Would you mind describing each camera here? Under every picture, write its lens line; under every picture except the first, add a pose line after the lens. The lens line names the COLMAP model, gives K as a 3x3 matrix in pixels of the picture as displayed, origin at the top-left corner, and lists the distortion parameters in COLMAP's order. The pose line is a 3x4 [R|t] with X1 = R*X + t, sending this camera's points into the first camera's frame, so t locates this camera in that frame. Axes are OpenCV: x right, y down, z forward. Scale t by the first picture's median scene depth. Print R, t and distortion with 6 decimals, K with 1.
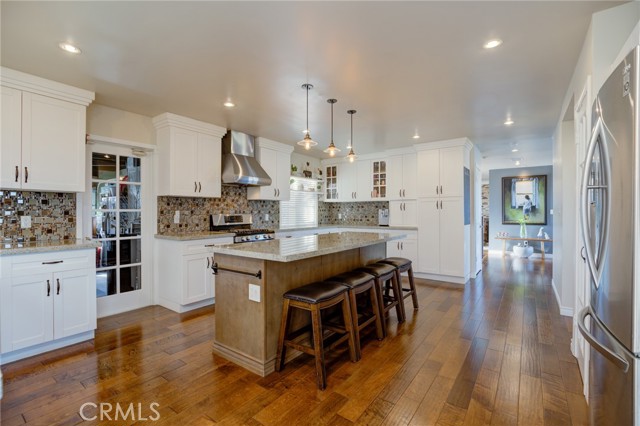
lens RADIAL K [[294.2, 0, 319.1], [0, 294.2, 212.0], [0, 0, 1]] dist [-0.013709, 0.001423]
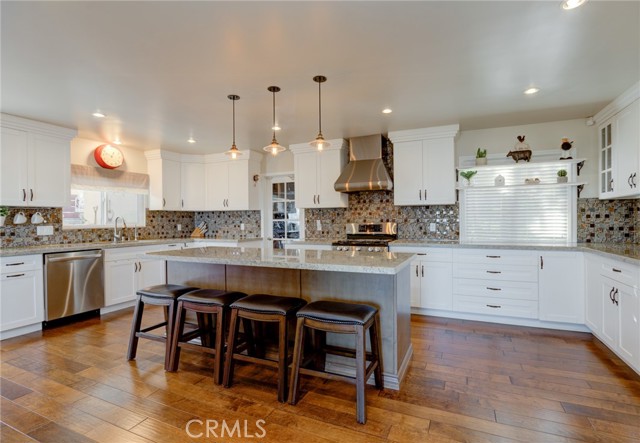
lens RADIAL K [[309.8, 0, 317.7], [0, 309.8, 220.0], [0, 0, 1]] dist [-0.012718, -0.000872]
pose [[0.208199, -0.004391, -0.978077, 0.660154], [0.006469, 0.999974, -0.003112, -0.000312], [0.978065, -0.005679, 0.208222, 0.638269]]
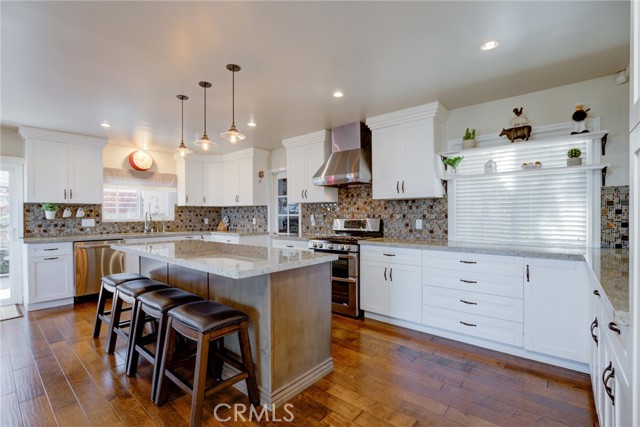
lens RADIAL K [[294.2, 0, 330.7], [0, 294.2, 216.0], [0, 0, 1]] dist [-0.013709, 0.001423]
pose [[-0.070882, 0.001236, -0.997484, 0.598894], [0.001892, 0.999998, 0.001105, -0.001650], [0.997483, -0.001809, -0.070884, 1.009613]]
